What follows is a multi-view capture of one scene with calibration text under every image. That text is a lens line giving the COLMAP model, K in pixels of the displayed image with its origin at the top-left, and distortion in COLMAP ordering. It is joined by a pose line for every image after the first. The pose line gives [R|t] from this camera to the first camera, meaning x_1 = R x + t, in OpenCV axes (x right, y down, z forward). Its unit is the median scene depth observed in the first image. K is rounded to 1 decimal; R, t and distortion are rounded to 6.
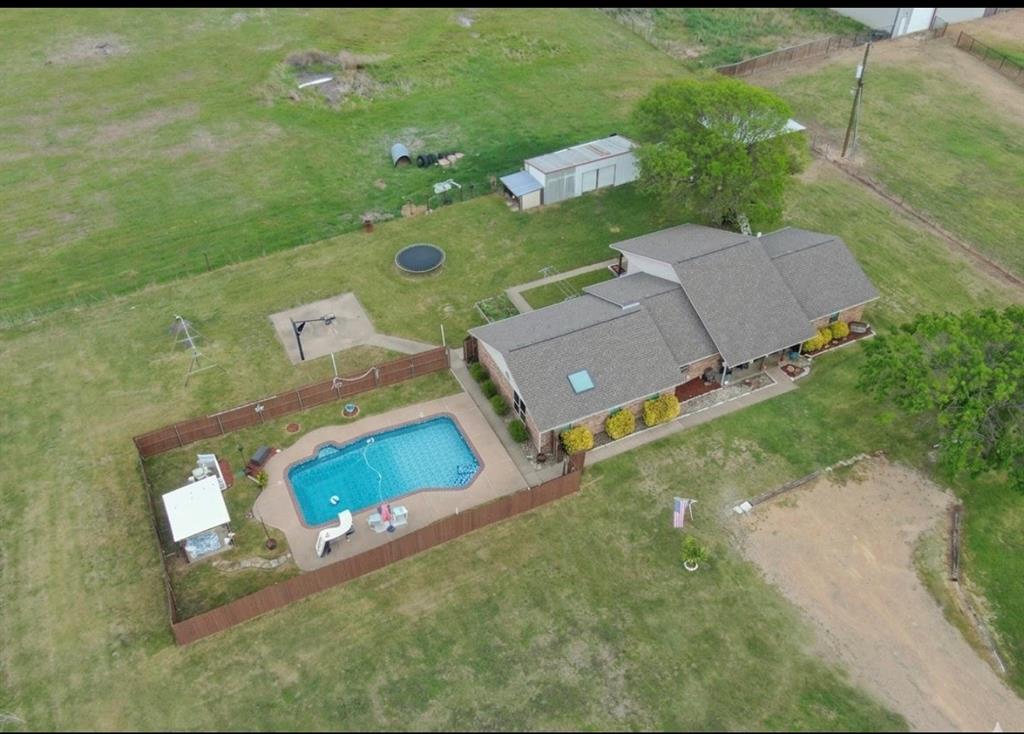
lens RADIAL K [[938.1, 0, 516.1], [0, 938.1, 367.5], [0, 0, 1]] dist [-0.010178, 0.000000]
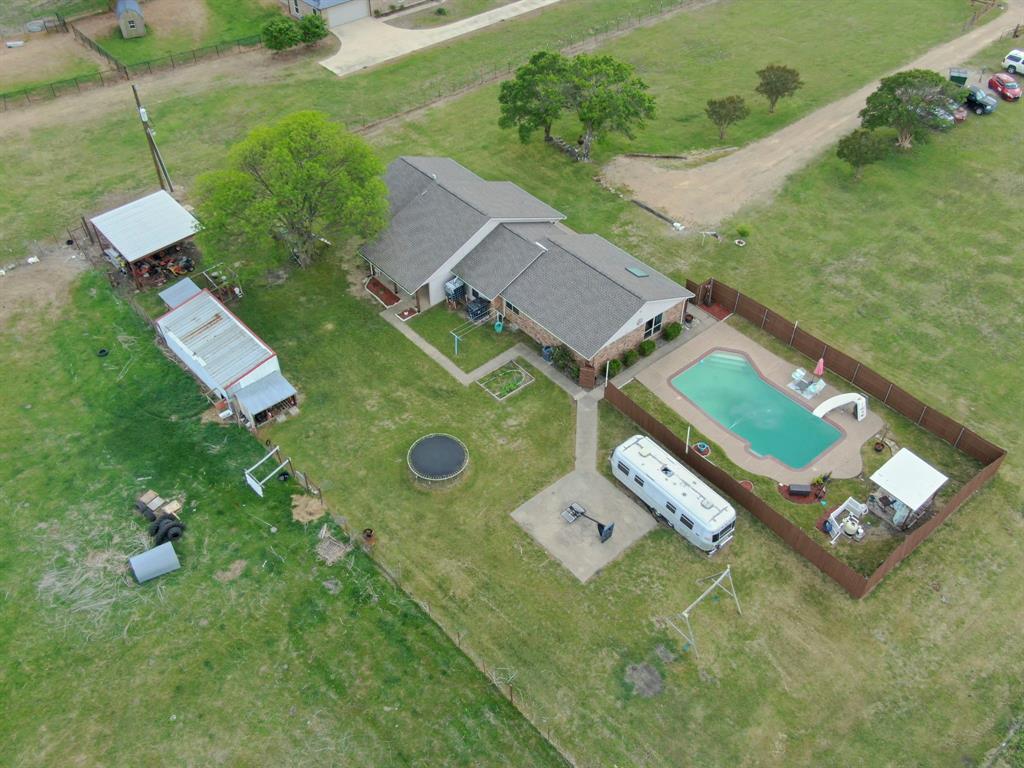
lens RADIAL K [[875.4, 0, 512.7], [0, 875.4, 385.3], [0, 0, 1]] dist [-0.000940, -0.014684]
pose [[-0.255708, -0.666317, 0.700454, -0.592073], [0.640695, 0.425781, 0.638922, -0.569873], [-0.723964, 0.612154, 0.318030, 0.657342]]
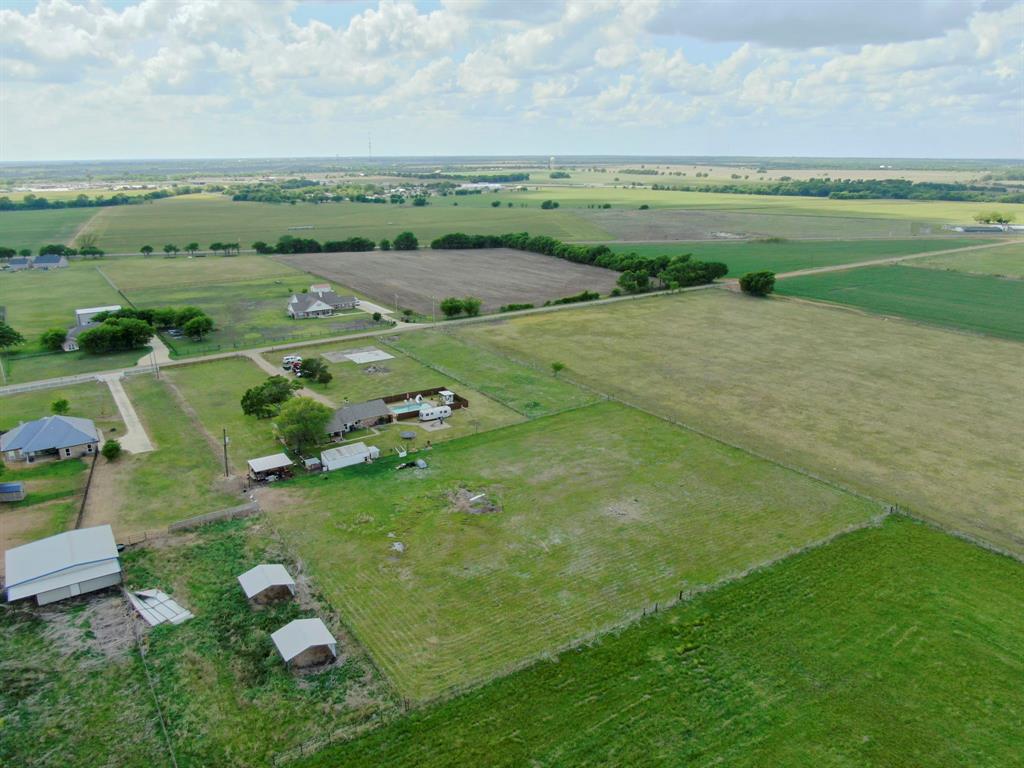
lens RADIAL K [[744.4, 0, 511.9], [0, 744.4, 386.9], [0, 0, 1]] dist [-0.033268, 0.018744]
pose [[-0.992009, 0.048041, -0.116660, -0.159088], [-0.074204, 0.525659, 0.847453, -2.223106], [0.102036, 0.849338, -0.517894, 2.103649]]
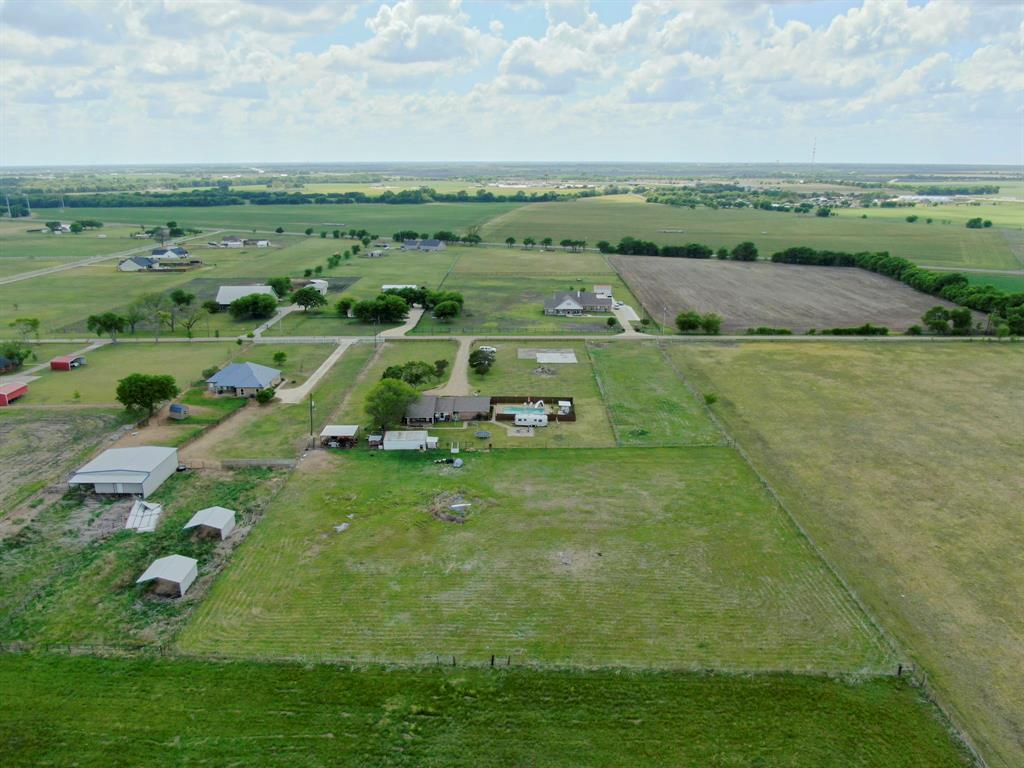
lens RADIAL K [[744.4, 0, 513.6], [0, 744.4, 383.1], [0, 0, 1]] dist [-0.033268, 0.018744]
pose [[-0.896308, -0.123682, 0.425835, -1.187569], [0.293374, 0.554704, 0.778611, -2.039464], [-0.332513, 0.822804, -0.460901, 1.908471]]
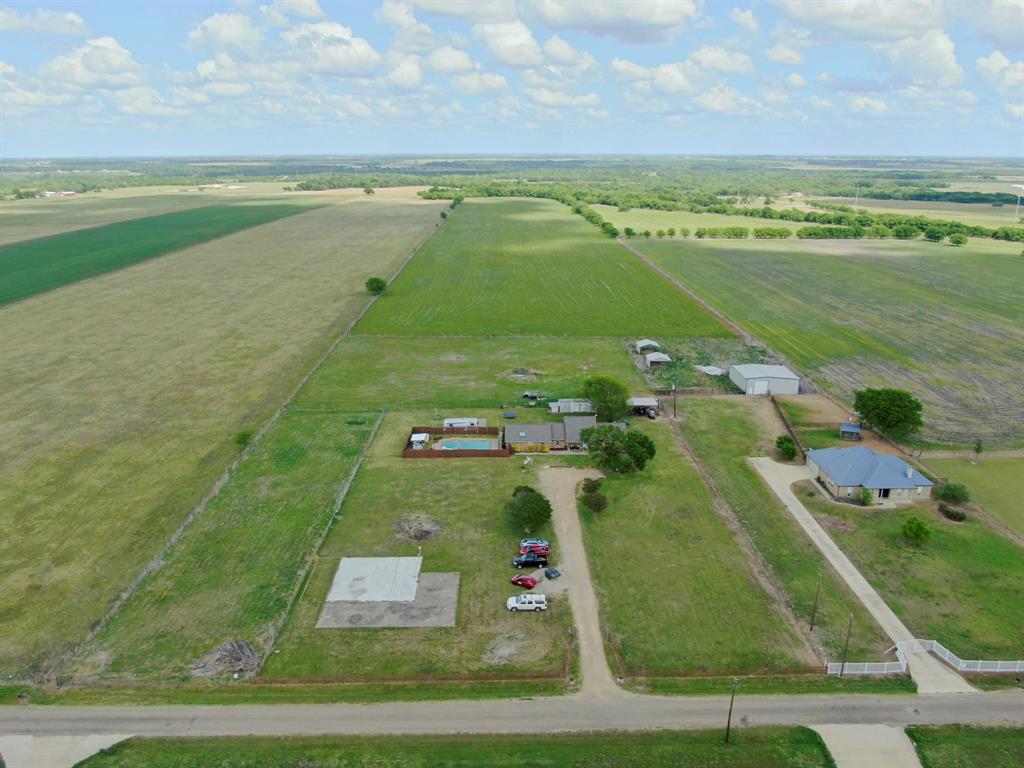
lens RADIAL K [[744.4, 0, 507.9], [0, 744.4, 387.4], [0, 0, 1]] dist [-0.033268, 0.018744]
pose [[0.900377, 0.136396, -0.413180, 0.917134], [-0.288330, 0.898206, -0.331801, 0.637099], [0.325865, 0.417878, 0.848051, -1.190338]]
